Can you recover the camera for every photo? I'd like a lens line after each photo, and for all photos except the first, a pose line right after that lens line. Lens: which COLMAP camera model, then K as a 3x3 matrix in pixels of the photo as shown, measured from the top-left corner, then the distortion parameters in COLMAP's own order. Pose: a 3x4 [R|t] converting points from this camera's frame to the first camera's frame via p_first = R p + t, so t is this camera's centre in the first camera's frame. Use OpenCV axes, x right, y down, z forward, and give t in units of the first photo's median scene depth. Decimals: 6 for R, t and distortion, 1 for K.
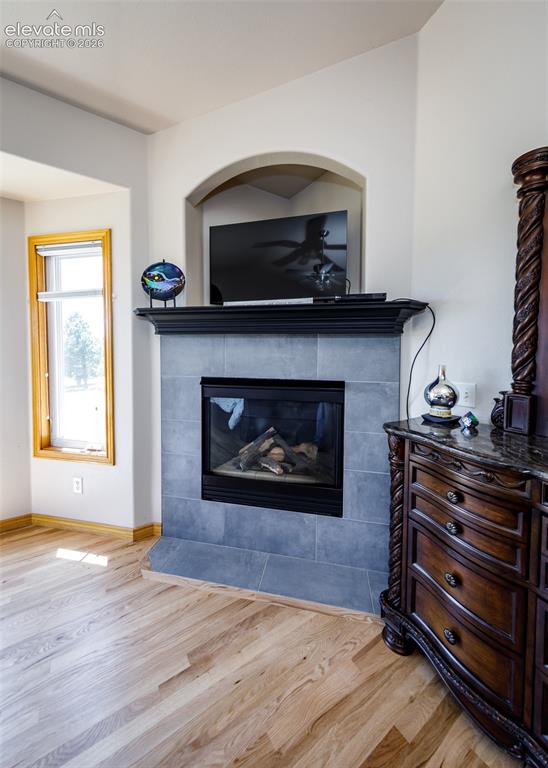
lens RADIAL K [[288.3, 0, 275.7], [0, 288.3, 357.2], [0, 0, 1]] dist [0.006191, -0.000452]
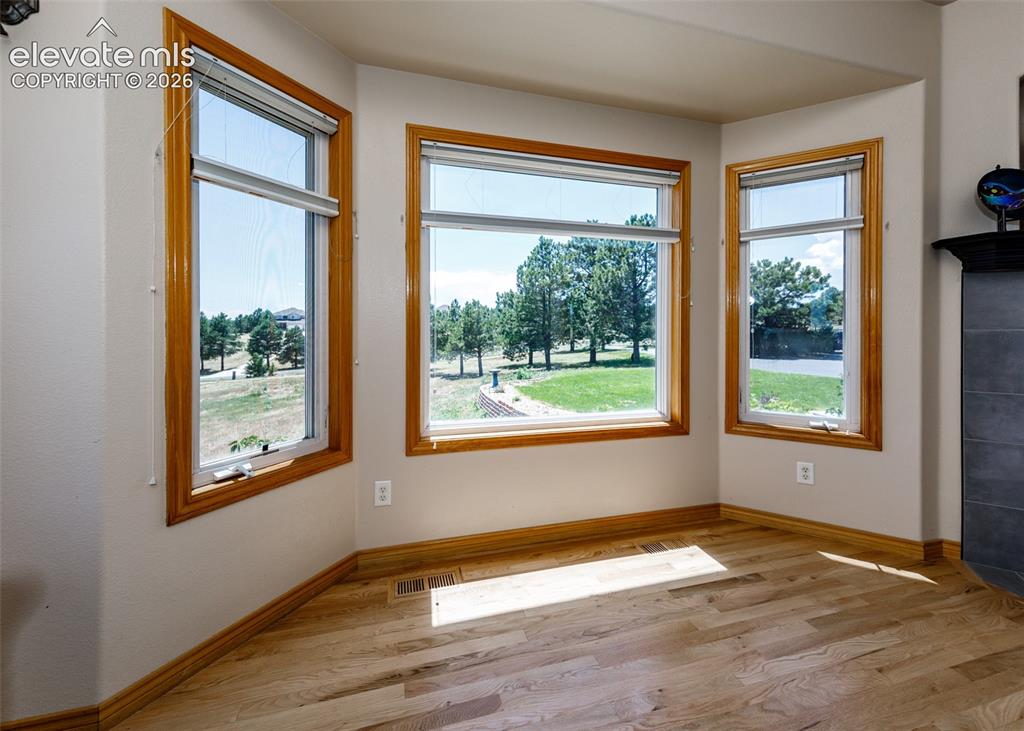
lens RADIAL K [[403.1, 0, 506.5], [0, 403.1, 324.6], [0, 0, 1]] dist [-0.000241, 0.000028]
pose [[0.946938, -0.004864, -0.321379, -1.173030], [-0.007229, 0.999310, -0.036426, 0.097295], [0.321334, 0.036817, 0.946250, -0.309186]]
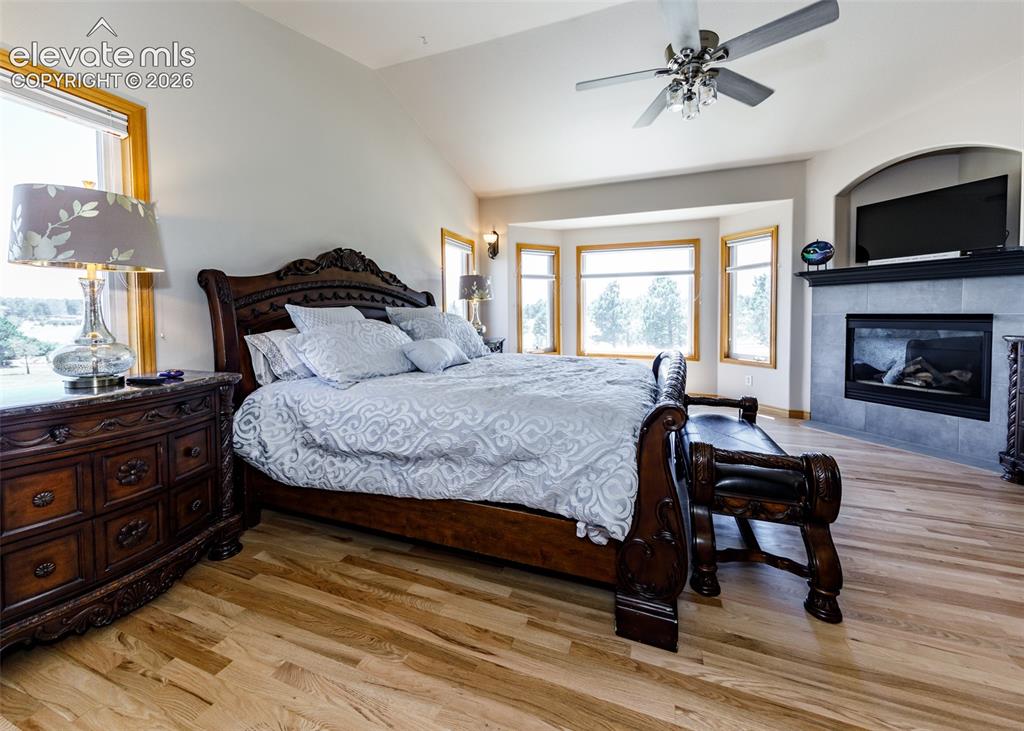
lens RADIAL K [[384.3, 0, 505.7], [0, 384.3, 324.2], [0, 0, 1]] dist [0.006191, -0.000452]
pose [[0.566810, 0.015578, -0.823701, 0.377392], [-0.018461, 0.999810, 0.006205, 0.139369], [0.823642, 0.011689, 0.566990, -1.537752]]
